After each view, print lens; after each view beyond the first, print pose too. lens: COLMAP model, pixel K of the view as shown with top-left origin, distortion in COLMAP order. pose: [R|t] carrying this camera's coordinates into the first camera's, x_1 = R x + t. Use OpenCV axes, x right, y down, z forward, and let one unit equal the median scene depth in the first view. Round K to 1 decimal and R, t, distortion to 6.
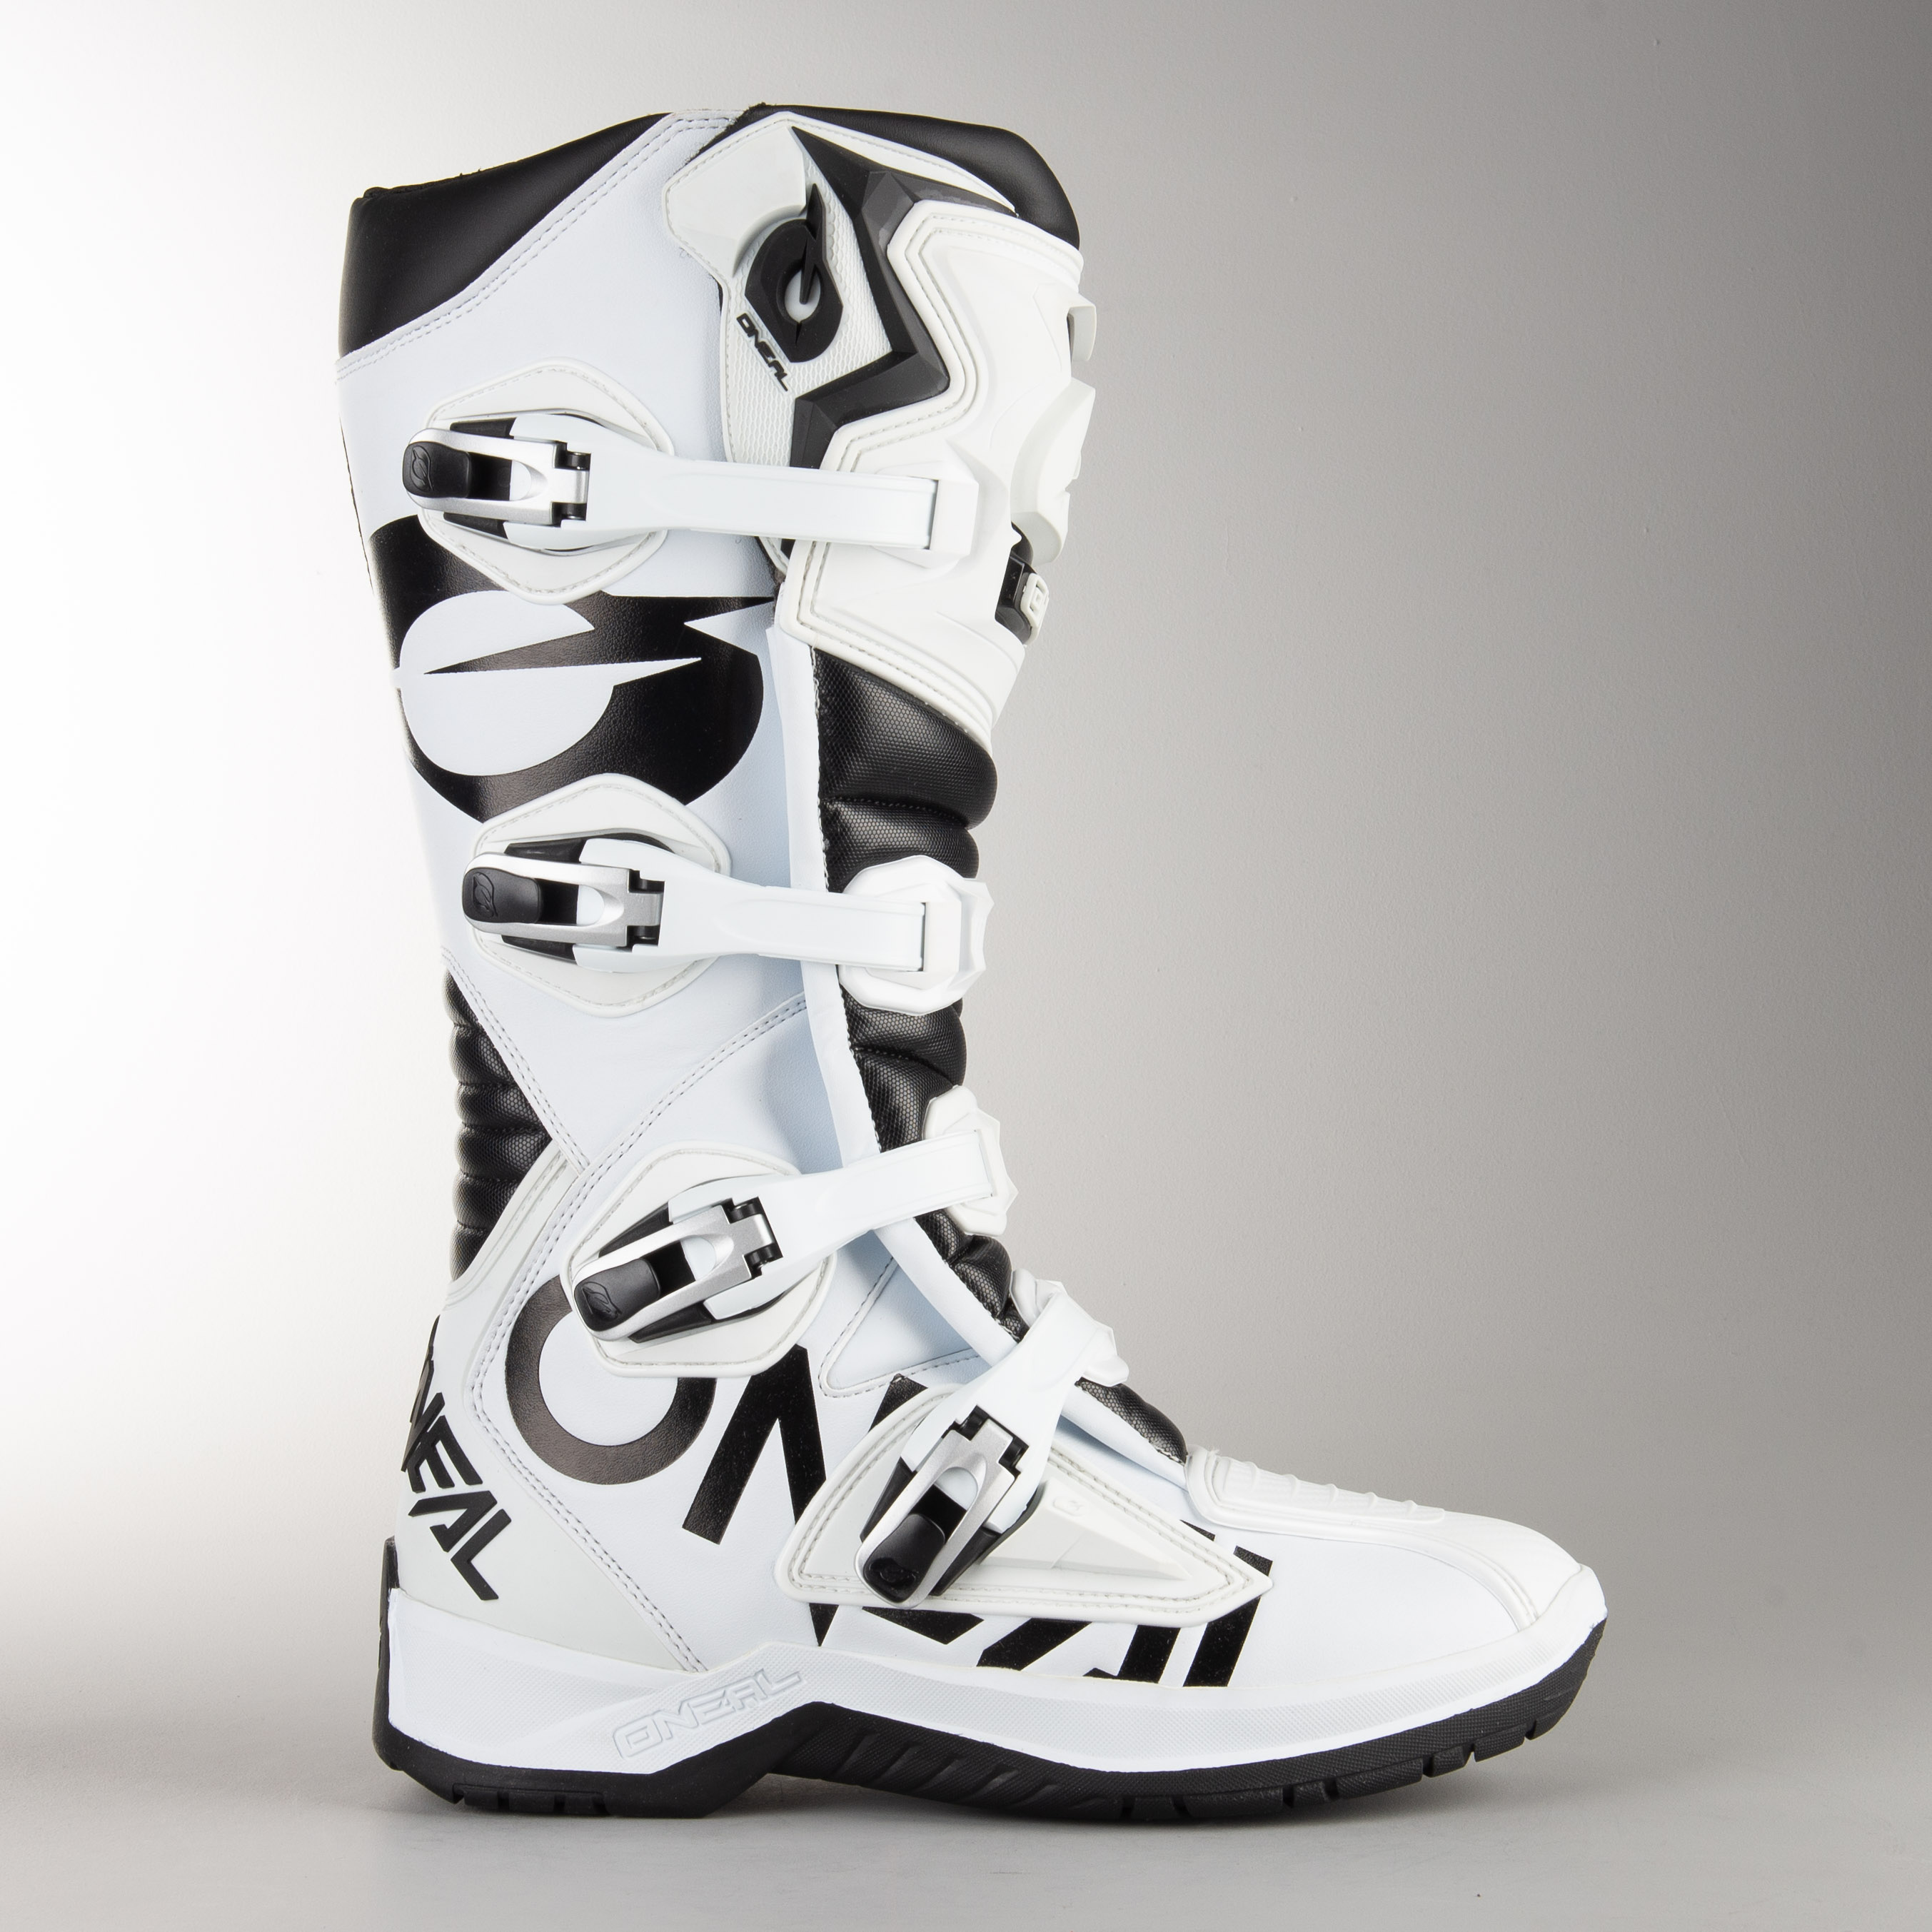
lens RADIAL K [[4888.8, 0, 962.9], [0, 4888.8, 963.6], [0, 0, 1]] dist [0.009111, 0.000000]
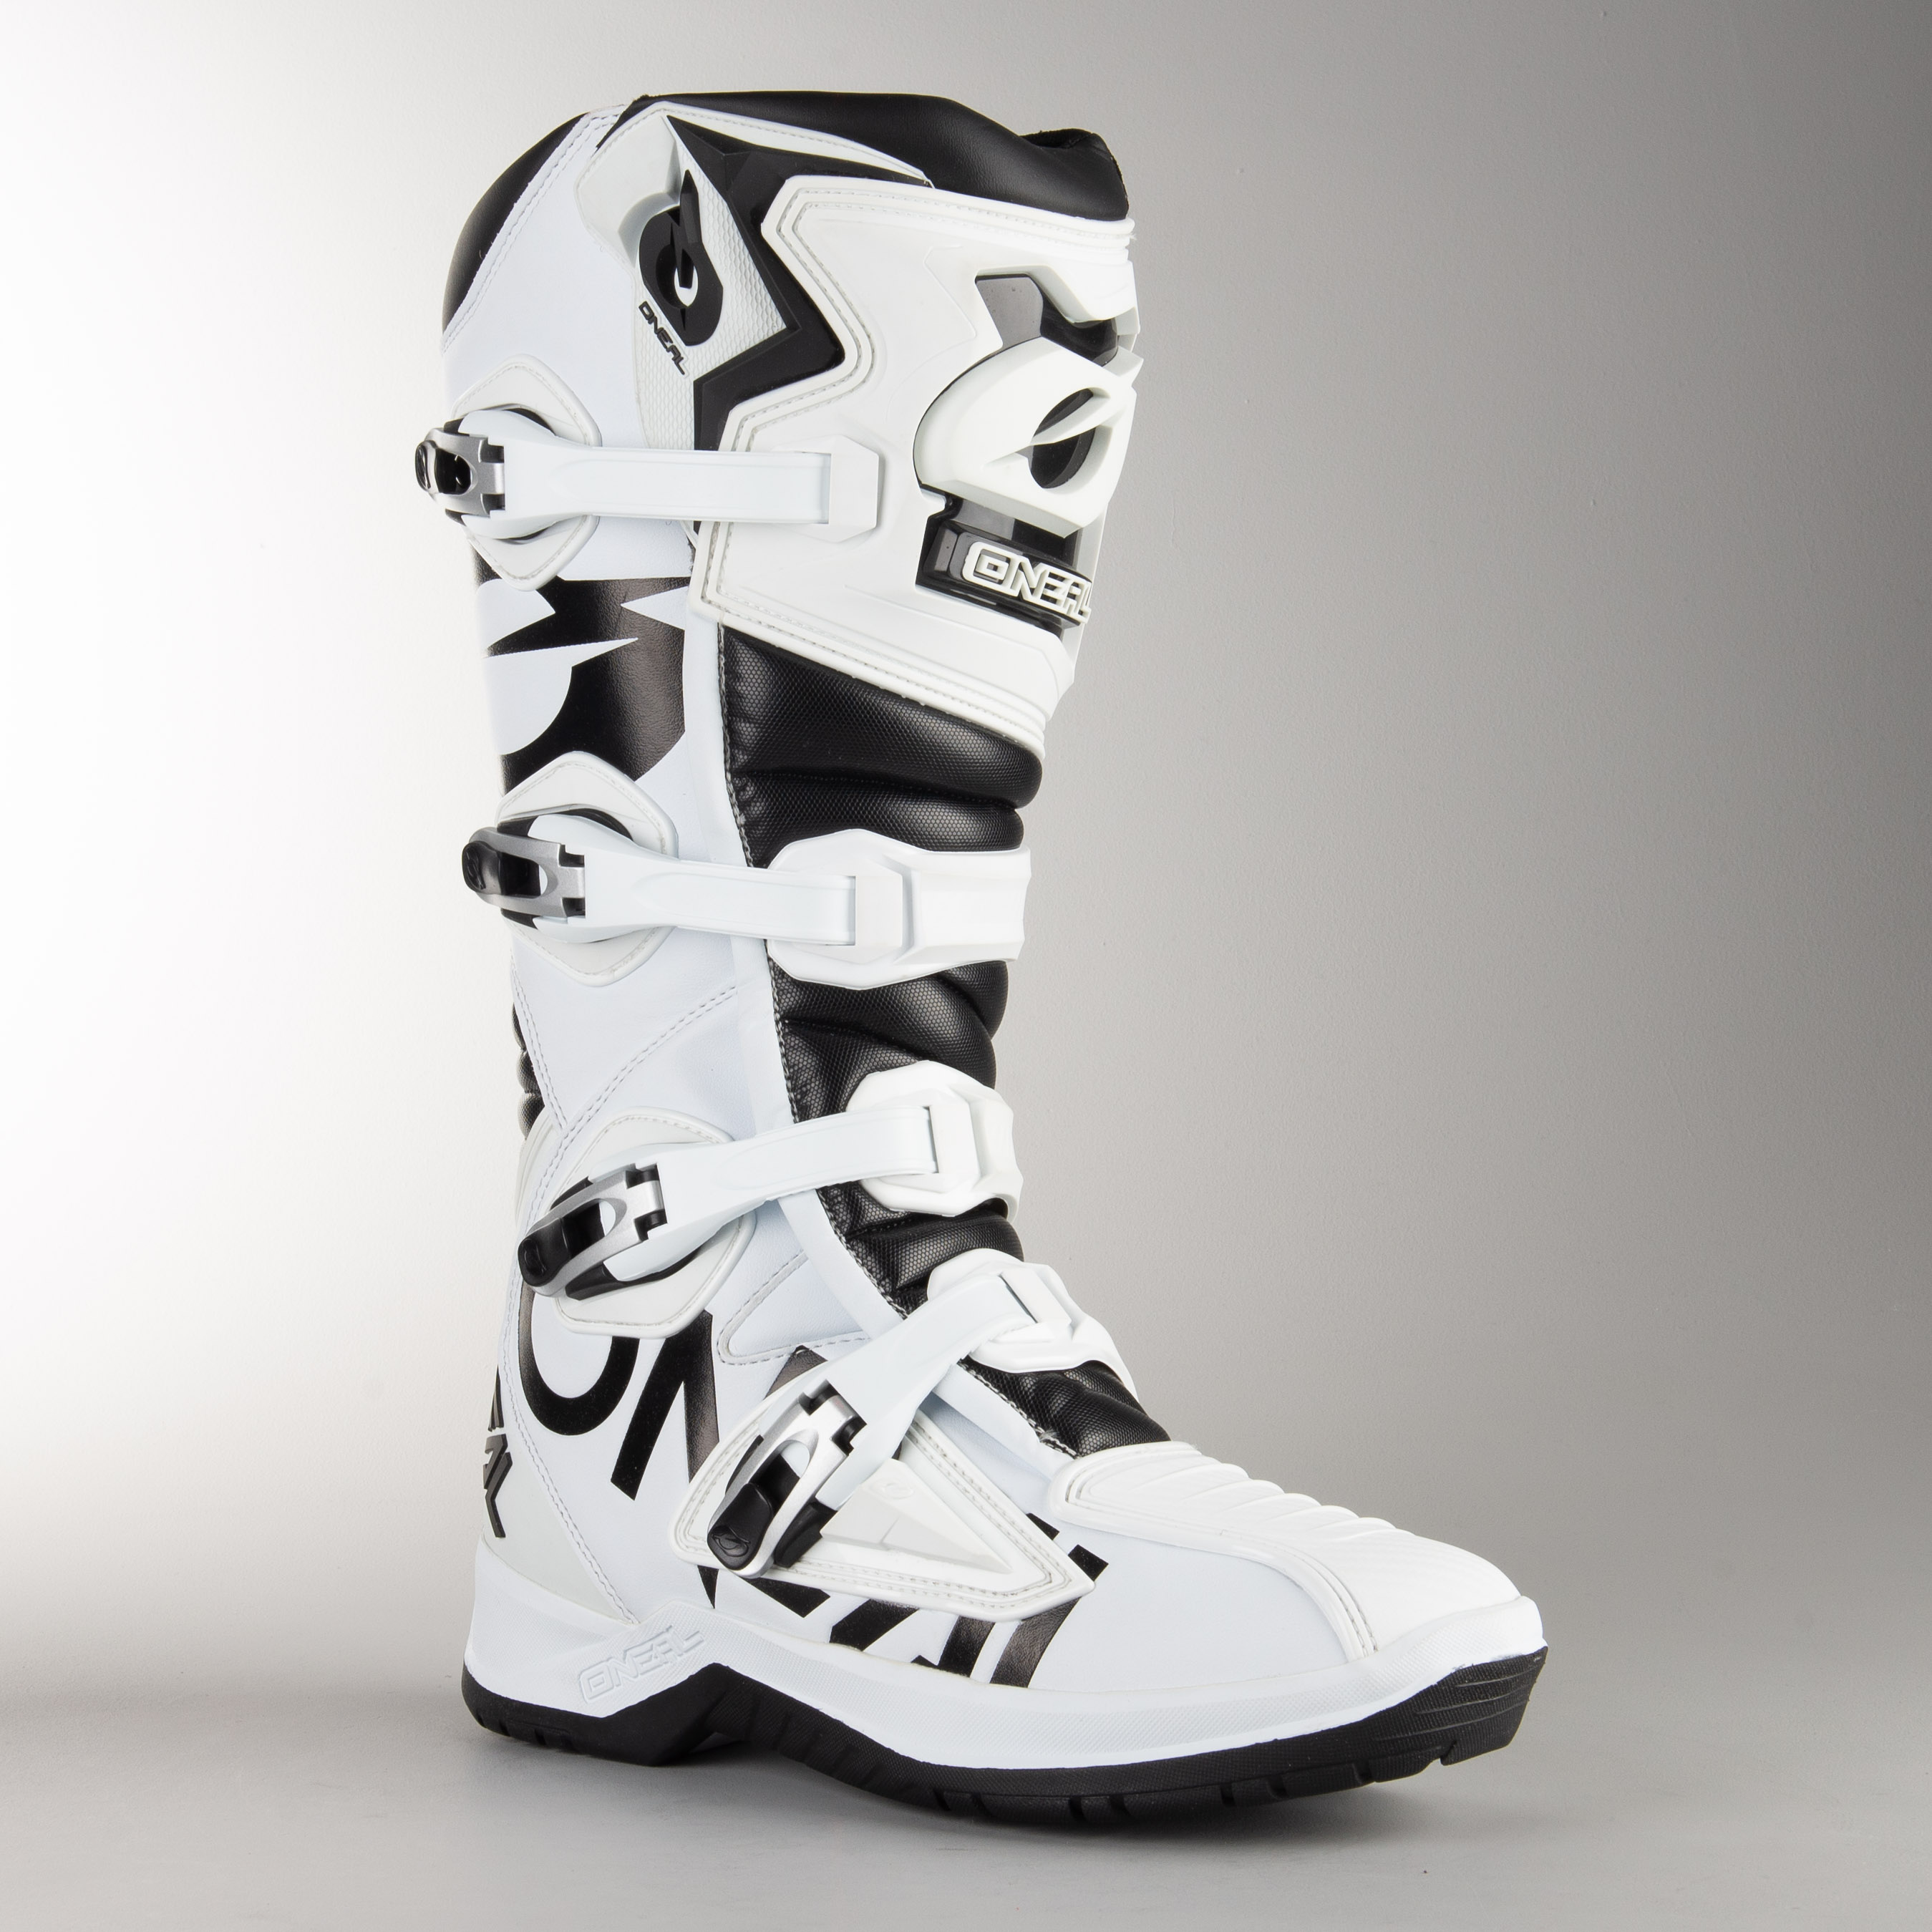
lens RADIAL K [[4888.8, 0, 972.0], [0, 4888.8, 964.7], [0, 0, 1]] dist [0.009111, 0.000000]
pose [[0.814548, 0.015386, -0.579892, 0.602575], [-0.013800, 0.999879, 0.007144, -0.002183], [0.579932, 0.002184, 0.814662, 0.203122]]
